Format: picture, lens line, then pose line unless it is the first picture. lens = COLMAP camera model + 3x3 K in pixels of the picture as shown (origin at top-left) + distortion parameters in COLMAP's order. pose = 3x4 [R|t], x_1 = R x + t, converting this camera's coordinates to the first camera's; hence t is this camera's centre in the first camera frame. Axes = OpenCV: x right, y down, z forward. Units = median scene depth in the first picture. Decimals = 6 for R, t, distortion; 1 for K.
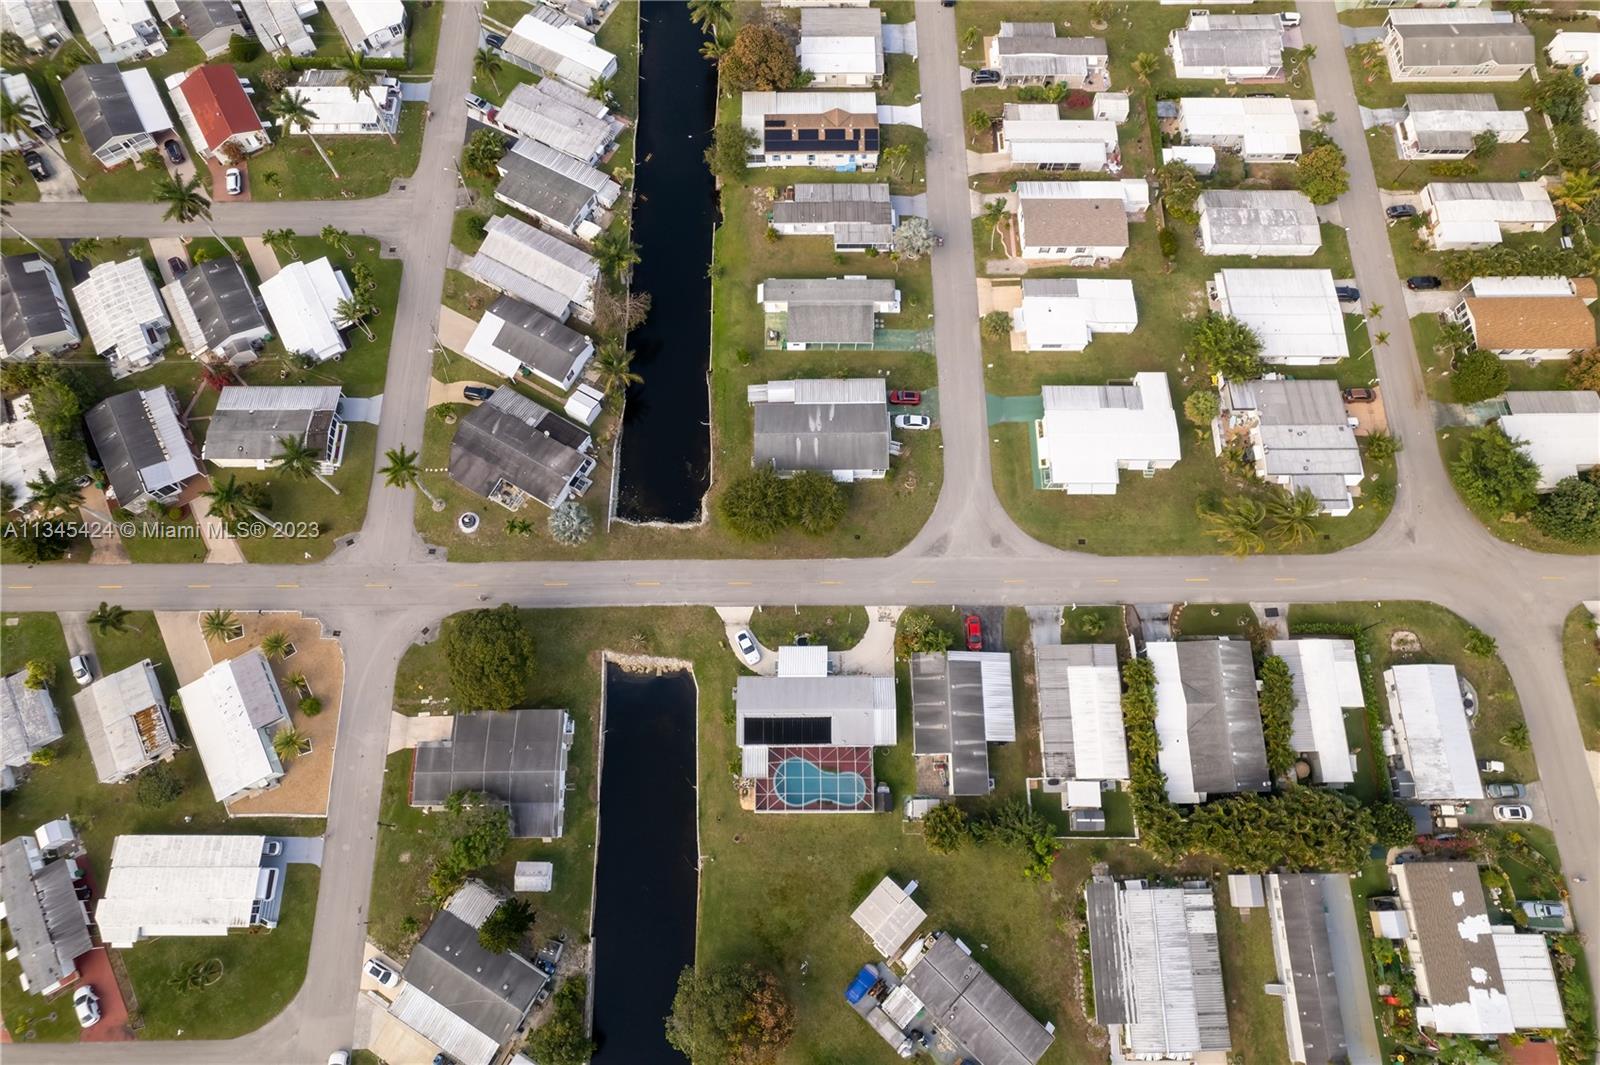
lens RADIAL K [[1027.4, 0, 798.4], [0, 1027.4, 521.6], [0, 0, 1]] dist [-0.089108, 0.079324]
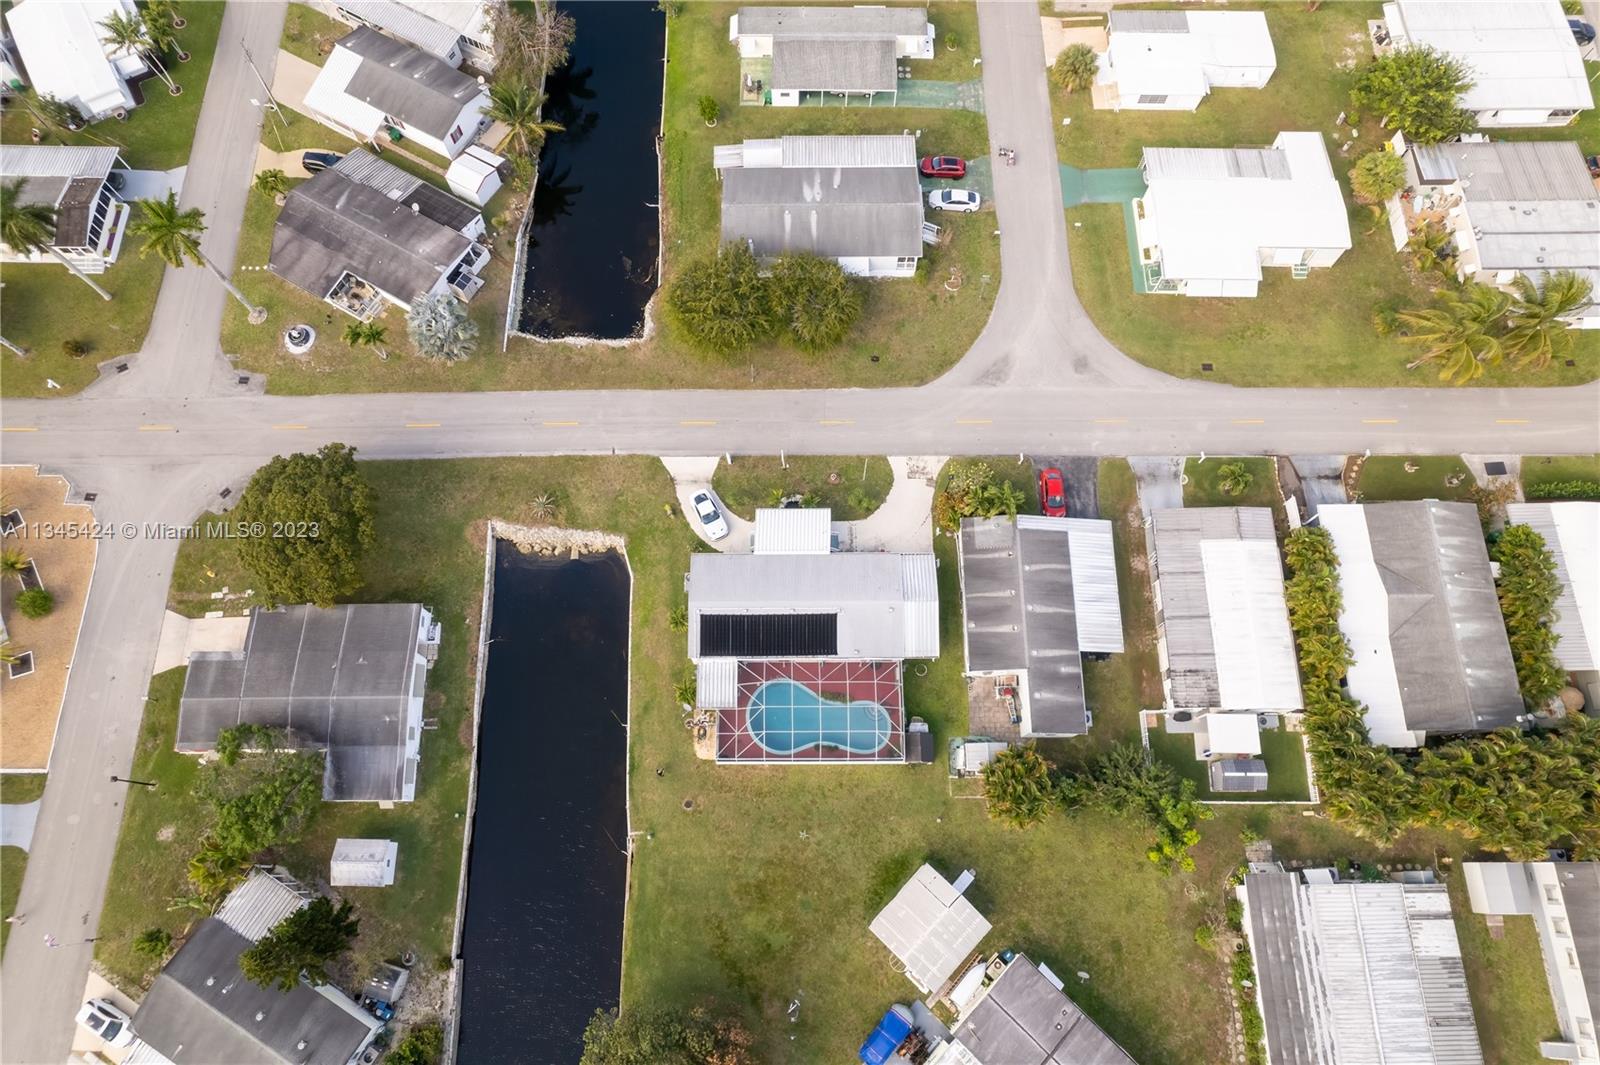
lens RADIAL K [[1027.4, 0, 799.3], [0, 1027.4, 524.6], [0, 0, 1]] dist [-0.089108, 0.079324]
pose [[0.999979, 0.001971, 0.006159, 0.004286], [-0.002020, 0.999965, 0.008076, 0.125489], [-0.006142, -0.008089, 0.999948, 0.349146]]
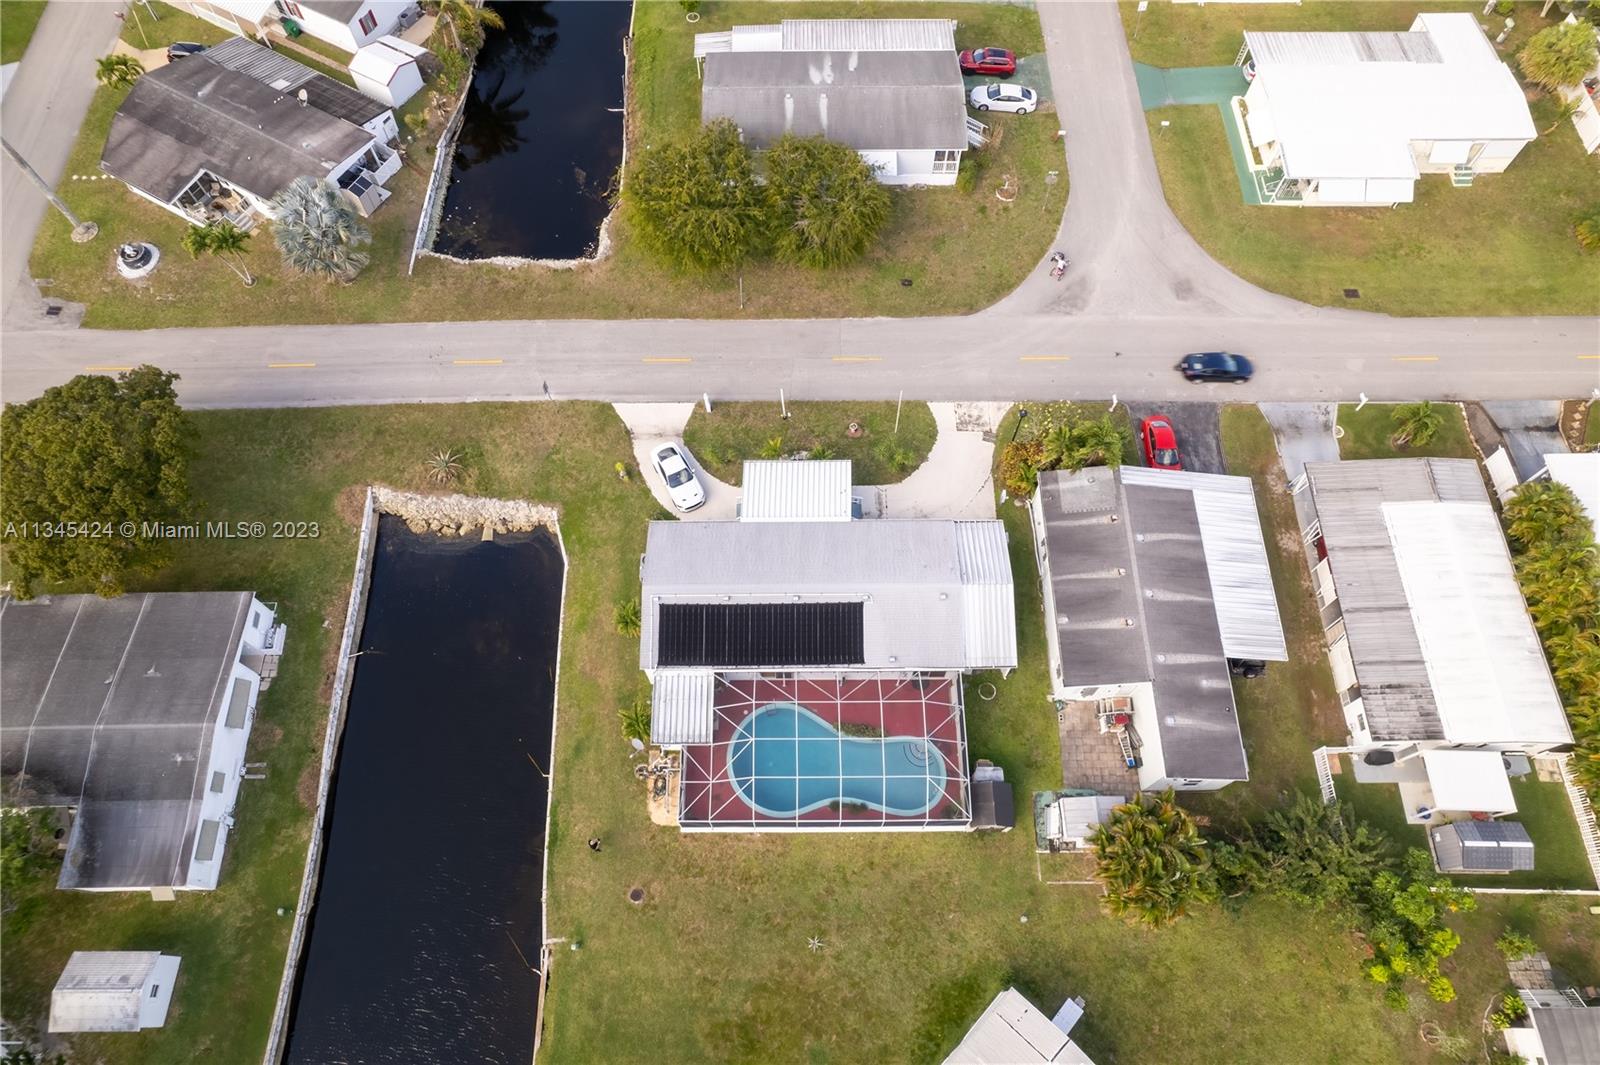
lens RADIAL K [[1027.4, 0, 800.4], [0, 1027.4, 527.4], [0, 0, 1]] dist [-0.089108, 0.079324]
pose [[0.999974, 0.001296, 0.007027, 0.002601], [-0.000545, 0.994380, -0.105864, 0.197366], [-0.007125, 0.105858, 0.994356, 0.549974]]
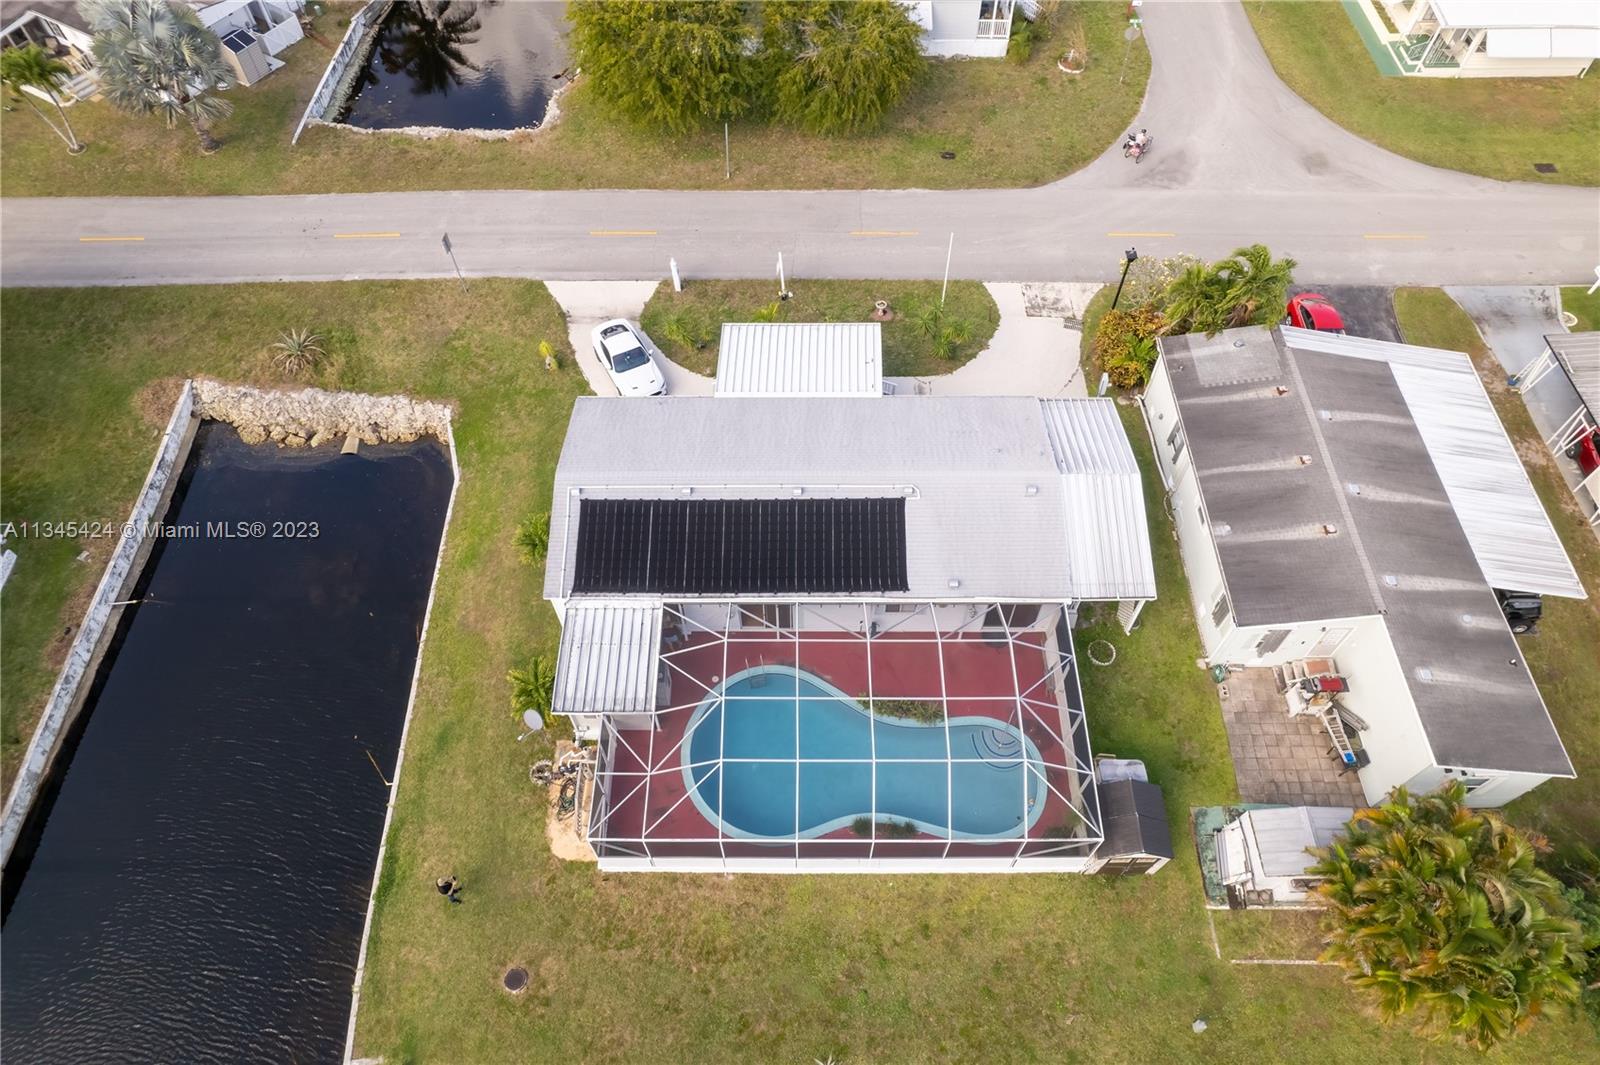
lens RADIAL K [[1027.4, 0, 801.4], [0, 1027.4, 528.2], [0, 0, 1]] dist [-0.089108, 0.079324]
pose [[0.999967, 0.007800, 0.002367, 0.004113], [-0.006952, 0.967724, -0.251916, 0.256349], [-0.004256, 0.251891, 0.967746, 0.714369]]
